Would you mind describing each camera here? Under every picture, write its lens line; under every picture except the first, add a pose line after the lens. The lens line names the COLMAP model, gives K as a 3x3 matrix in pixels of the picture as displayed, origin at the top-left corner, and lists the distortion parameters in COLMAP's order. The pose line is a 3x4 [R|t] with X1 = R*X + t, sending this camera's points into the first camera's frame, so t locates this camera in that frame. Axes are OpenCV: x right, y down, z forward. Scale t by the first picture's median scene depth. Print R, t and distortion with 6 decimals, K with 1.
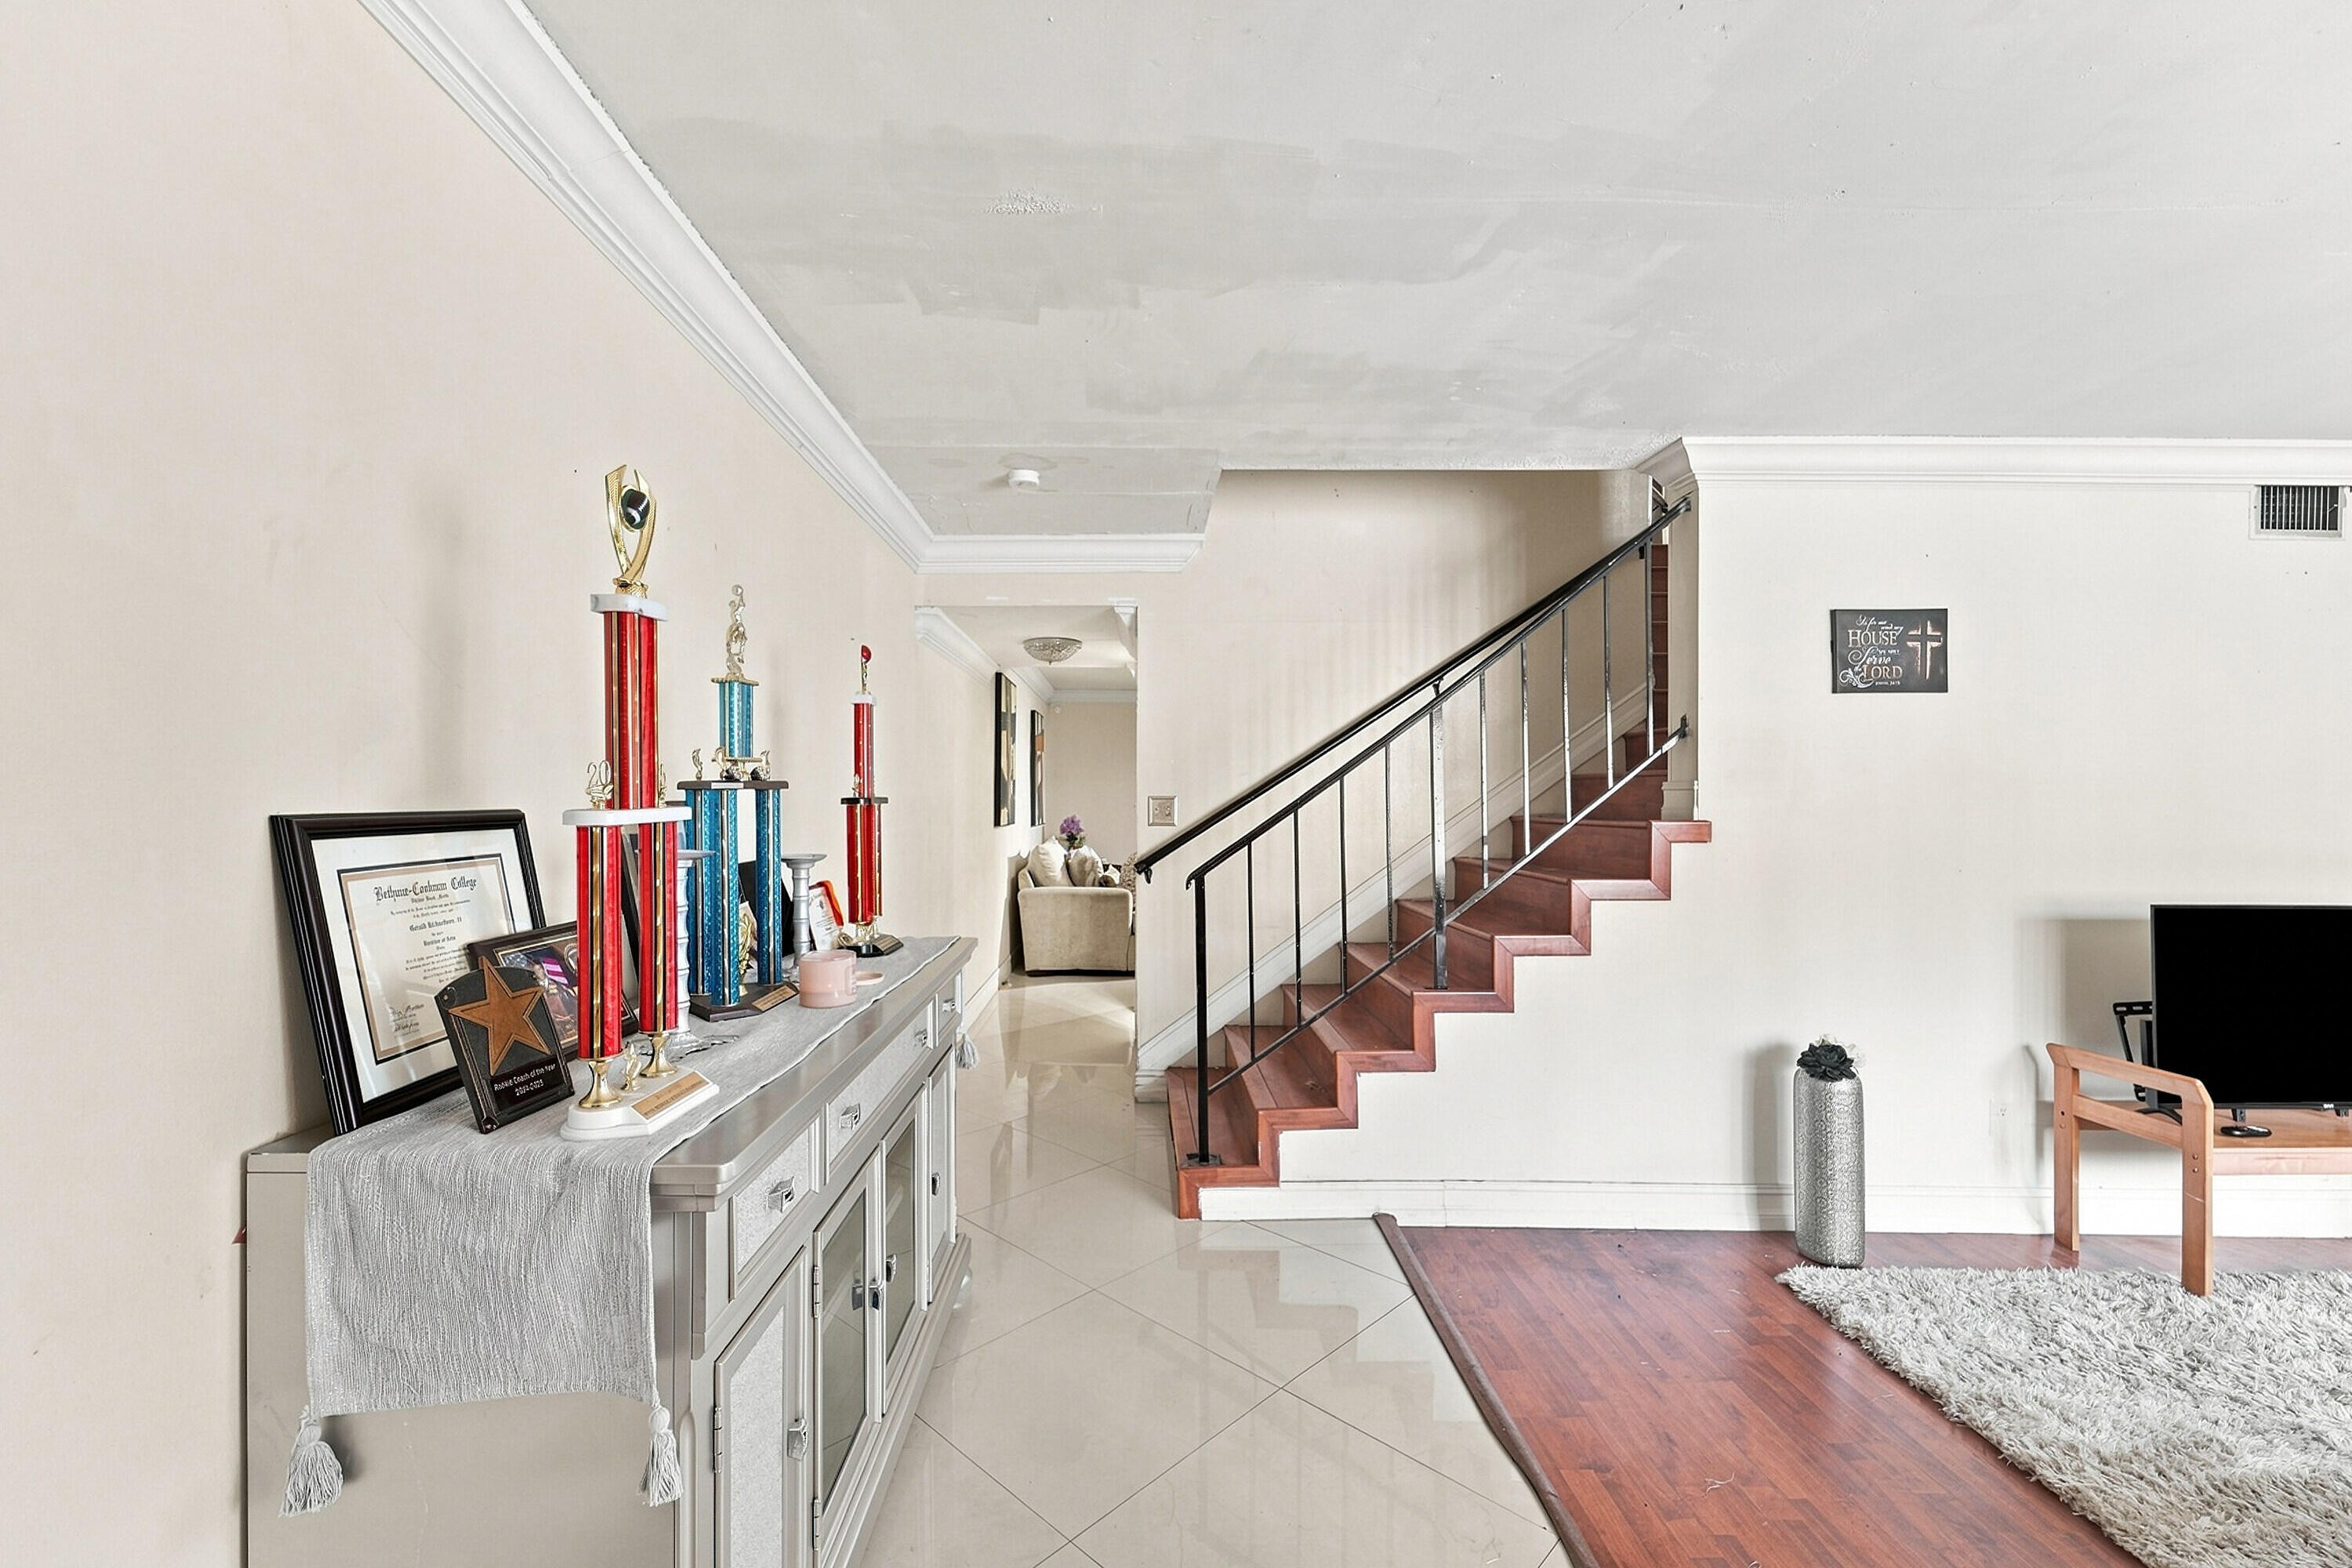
lens RADIAL K [[998.5, 0, 1169.0], [0, 998.5, 795.8], [0, 0, 1]] dist [0.001219, 0.000075]
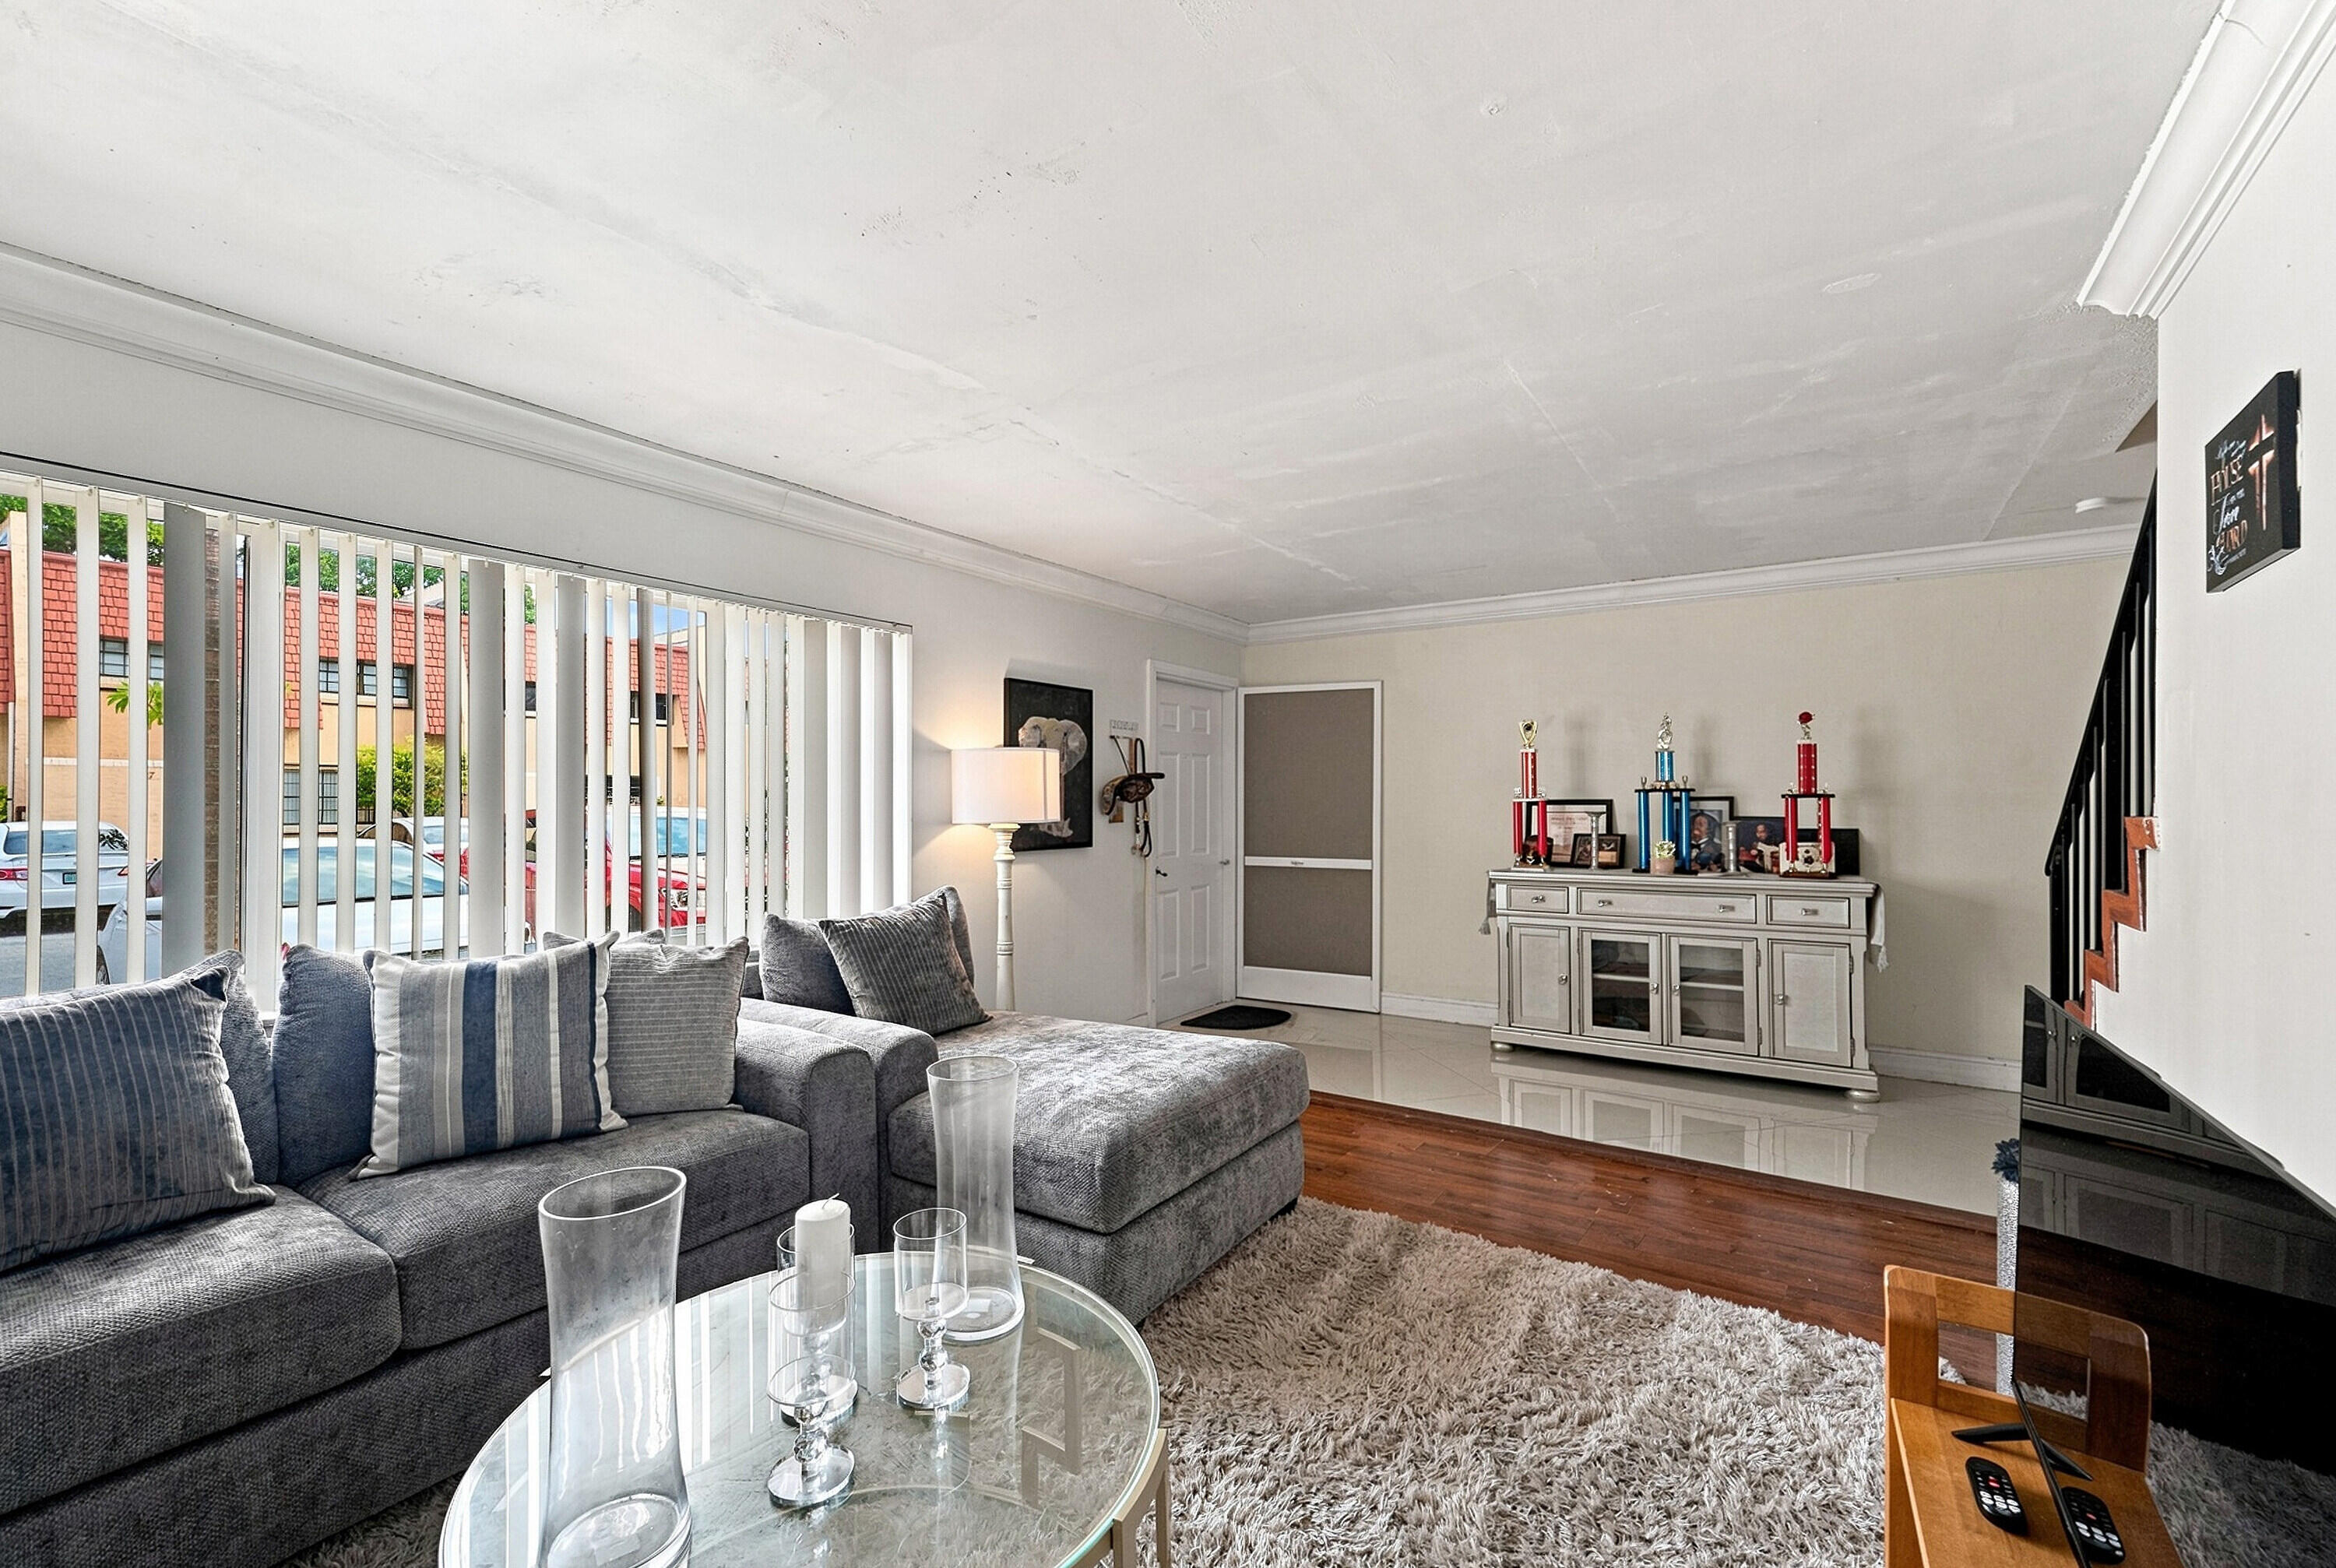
lens RADIAL K [[991.6, 0, 1161.0], [0, 991.6, 795.7], [0, 0, 1]] dist [0.001219, 0.000075]
pose [[-0.589606, -0.005977, -0.807669, 1.847387], [-0.004340, 0.999982, -0.004233, 0.014731], [0.807679, 0.001009, -0.589621, 1.104086]]
